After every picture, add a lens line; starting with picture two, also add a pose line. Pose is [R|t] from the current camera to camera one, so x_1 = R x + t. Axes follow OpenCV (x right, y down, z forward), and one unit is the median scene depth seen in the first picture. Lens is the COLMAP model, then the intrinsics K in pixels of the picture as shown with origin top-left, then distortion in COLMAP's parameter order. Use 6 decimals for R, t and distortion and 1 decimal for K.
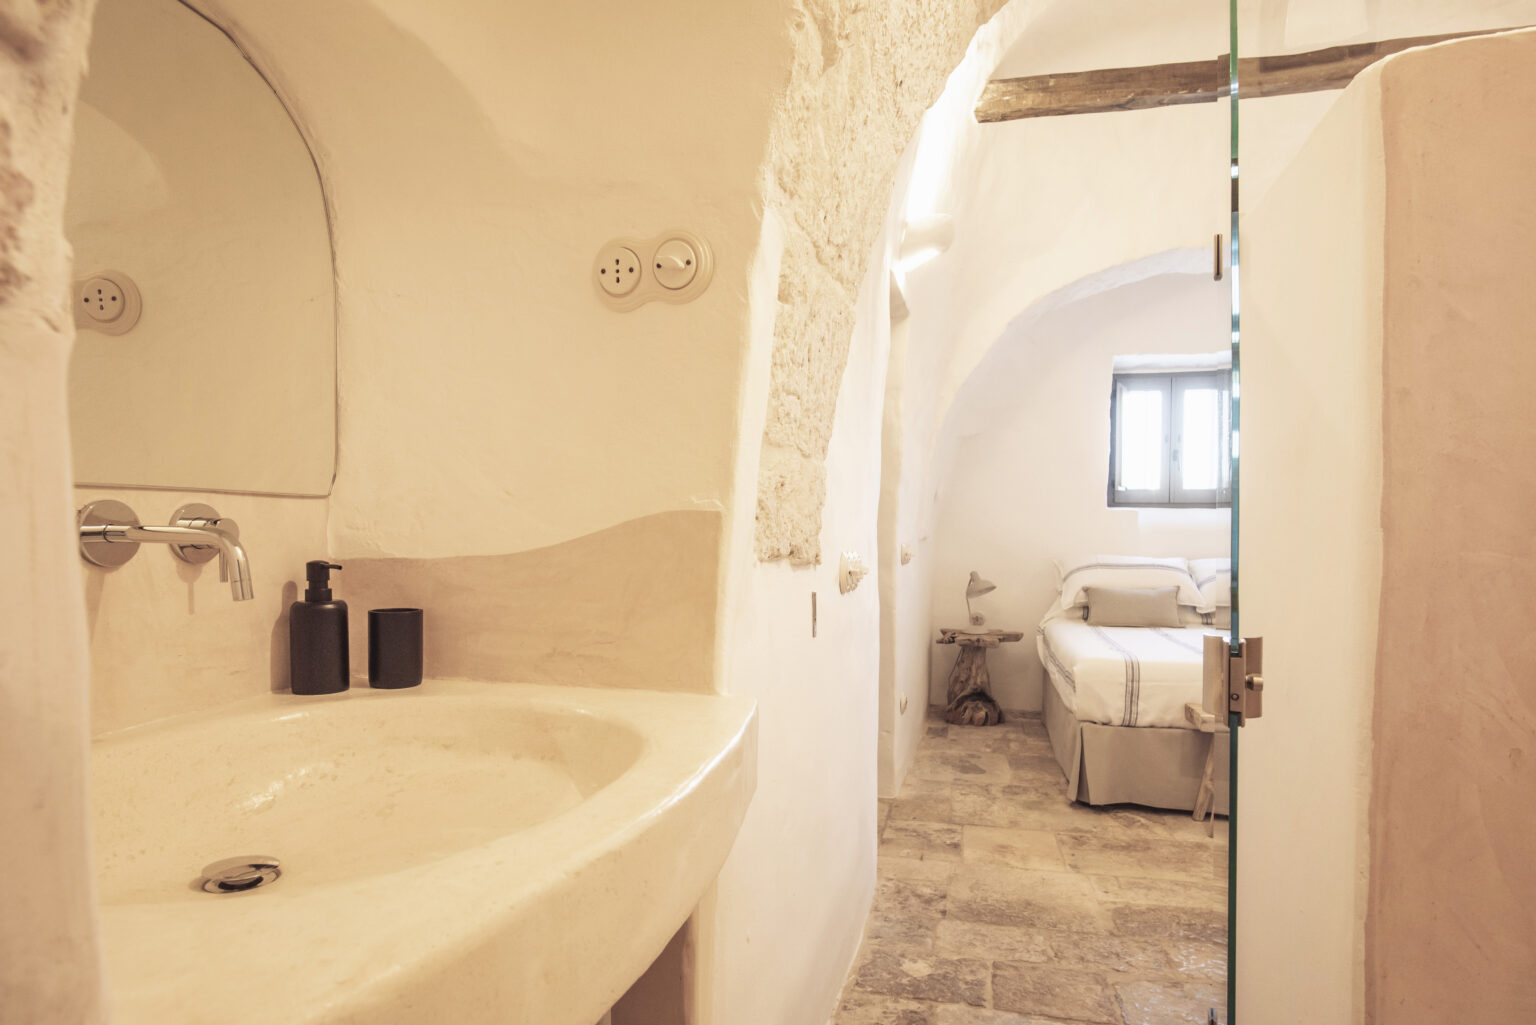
lens RADIAL K [[896.7, 0, 776.2], [0, 896.7, 508.6], [0, 0, 1]] dist [-0.038943, 0.023870]
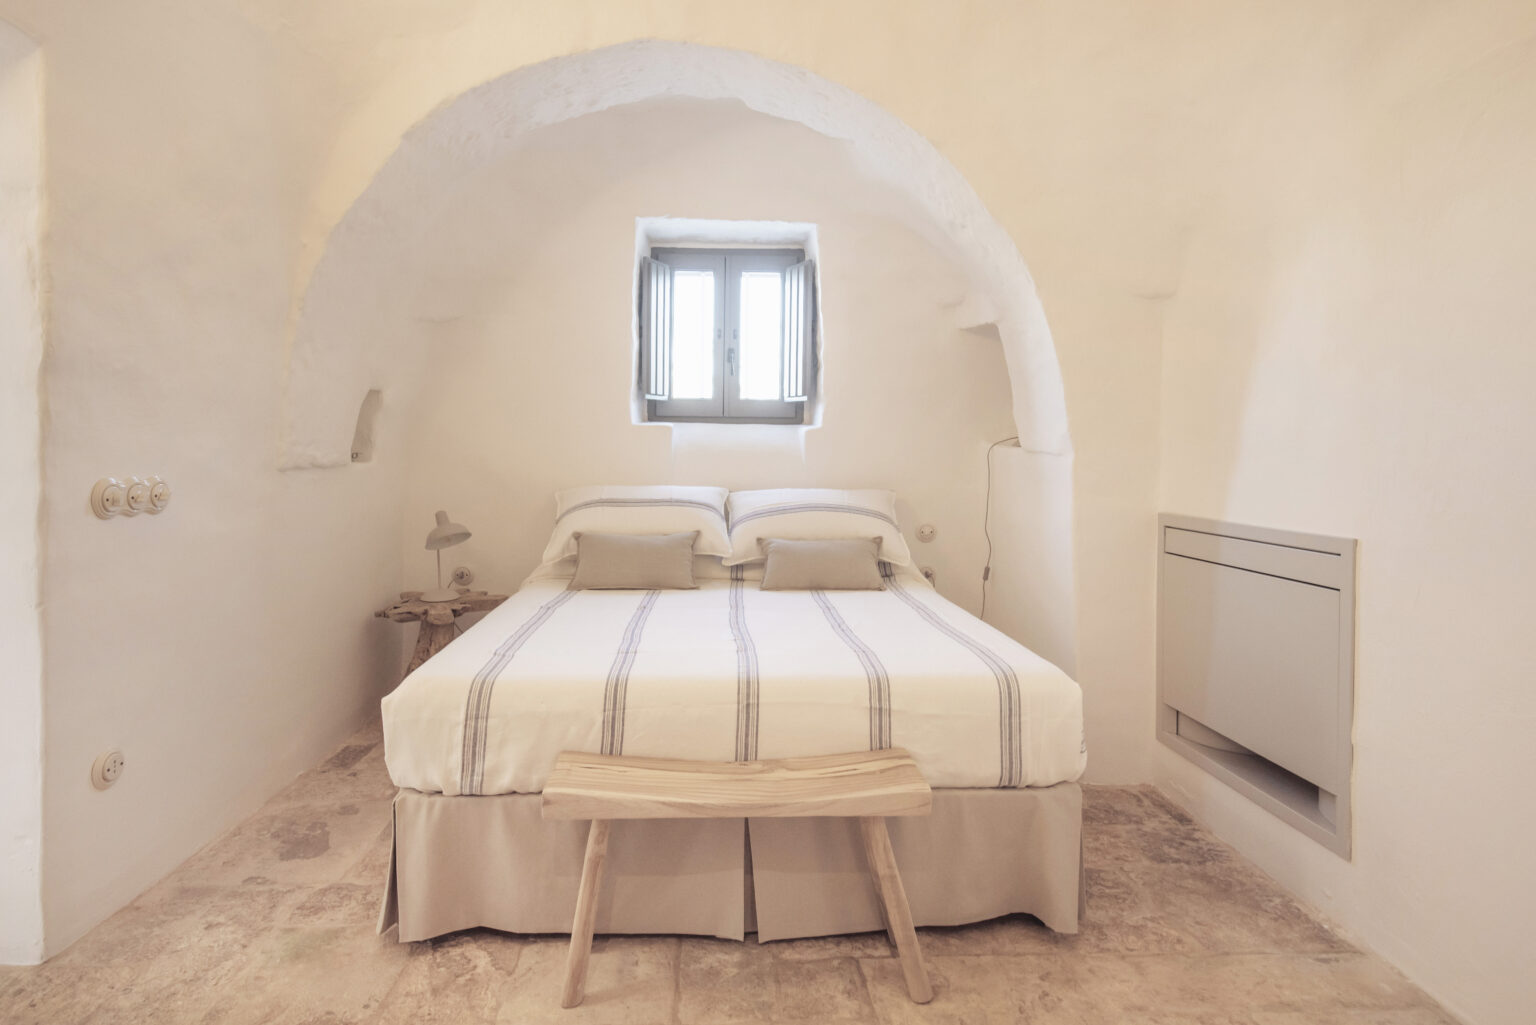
lens RADIAL K [[898.8, 0, 762.9], [0, 898.8, 428.0], [0, 0, 1]] dist [0.000459, 0.000515]
pose [[0.960208, 0.004537, 0.279248, 0.287308], [-0.005298, 0.999984, 0.001970, 0.001687], [-0.279235, -0.003371, 0.960217, 0.267420]]
